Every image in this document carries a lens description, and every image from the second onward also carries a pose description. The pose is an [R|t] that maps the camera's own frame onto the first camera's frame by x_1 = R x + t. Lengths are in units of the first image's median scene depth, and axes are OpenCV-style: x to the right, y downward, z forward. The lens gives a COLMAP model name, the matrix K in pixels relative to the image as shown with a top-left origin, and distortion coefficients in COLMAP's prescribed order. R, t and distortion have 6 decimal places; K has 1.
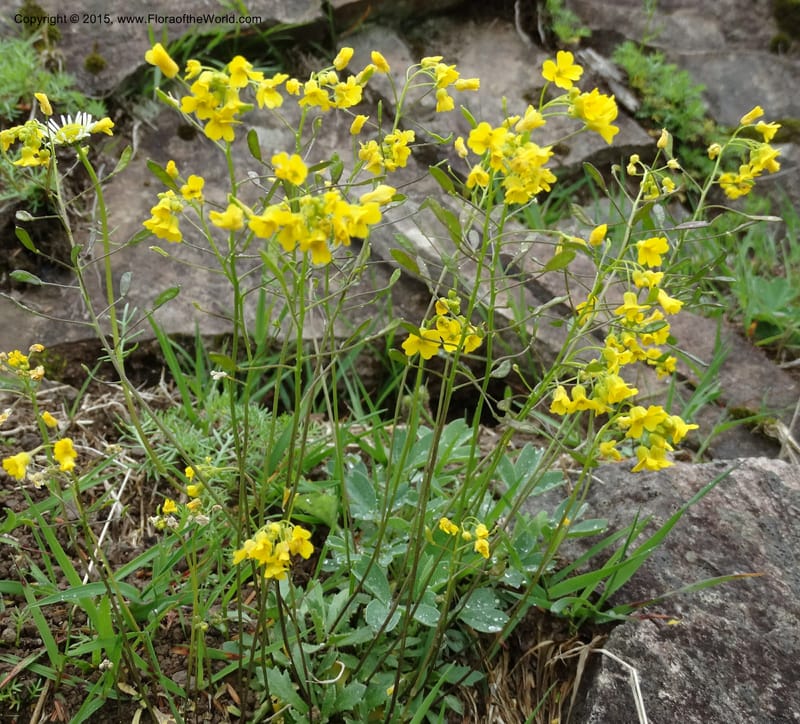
lens RADIAL K [[1093.3, 0, 400.6], [0, 1093.3, 310.0], [0, 0, 1]] dist [0.080803, -0.073300]
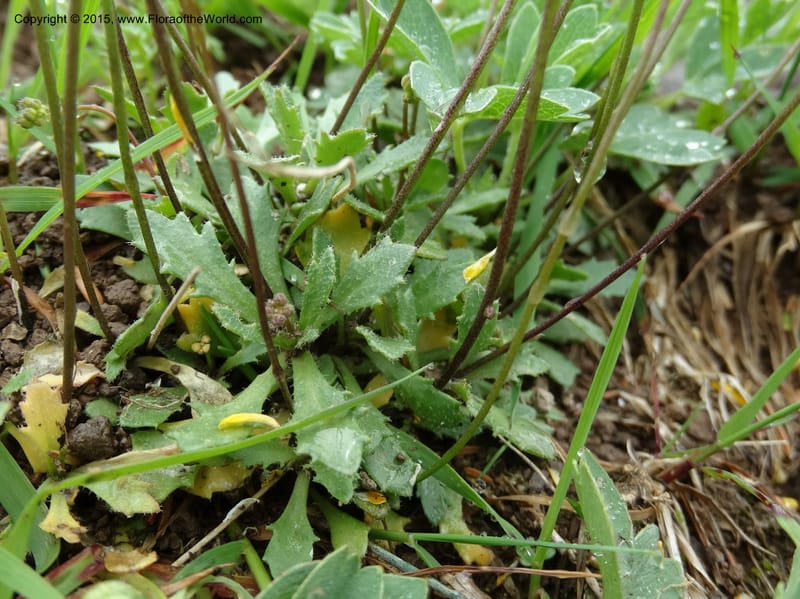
lens RADIAL K [[1013.1, 0, 424.1], [0, 1013.1, 301.8], [0, 0, 1]] dist [0.025491, 0.034820]
pose [[0.999886, -0.012618, 0.008234, -0.026306], [0.010476, 0.974998, 0.221968, 0.242514], [-0.010829, -0.221856, 0.975019, 0.564228]]
